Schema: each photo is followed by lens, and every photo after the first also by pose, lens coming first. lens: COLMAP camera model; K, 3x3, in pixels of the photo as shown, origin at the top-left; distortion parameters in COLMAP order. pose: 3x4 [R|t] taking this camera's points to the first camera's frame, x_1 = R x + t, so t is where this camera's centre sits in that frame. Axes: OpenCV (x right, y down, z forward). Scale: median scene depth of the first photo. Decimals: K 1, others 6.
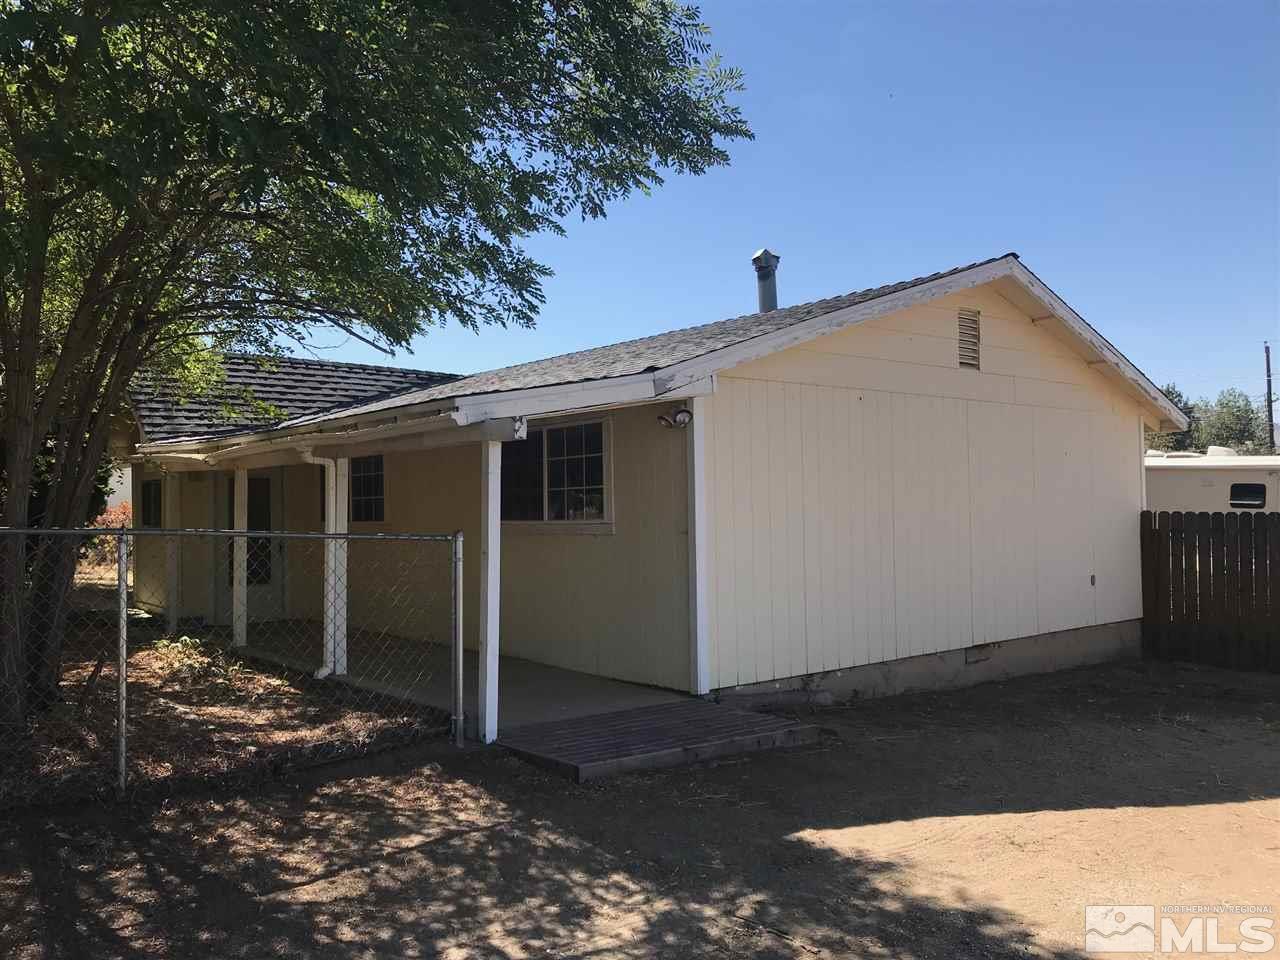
lens RADIAL K [[974.2, 0, 639.7], [0, 974.2, 478.1], [0, 0, 1]] dist [0.025825, -0.024564]
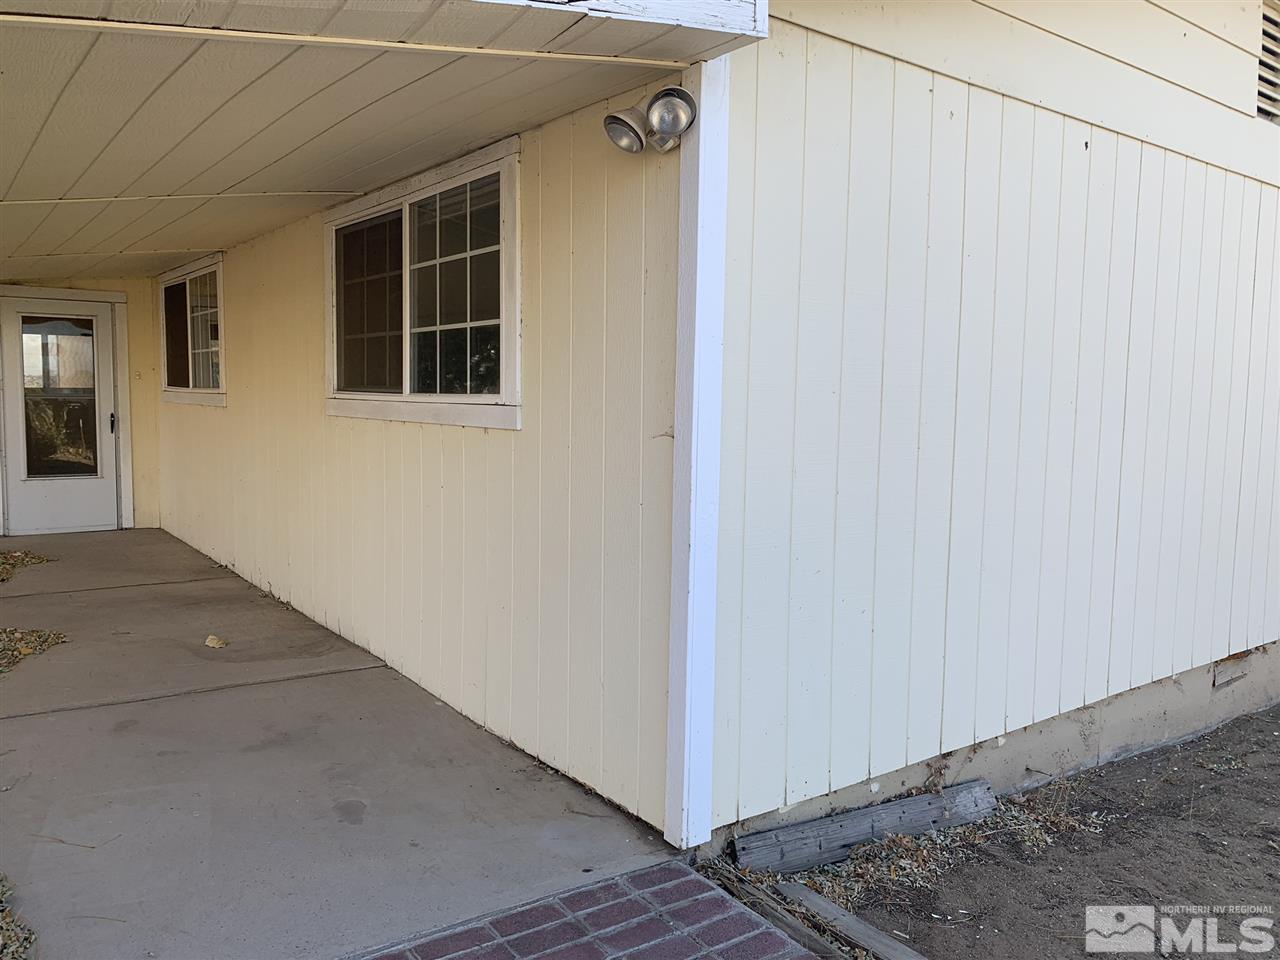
lens RADIAL K [[974.2, 0, 634.8], [0, 974.2, 482.8], [0, 0, 1]] dist [0.025825, -0.024564]
pose [[0.997621, 0.037298, -0.057983, 0.052777], [-0.030109, 0.992286, 0.120260, 0.027008], [0.062021, -0.118228, 0.991048, 0.559581]]
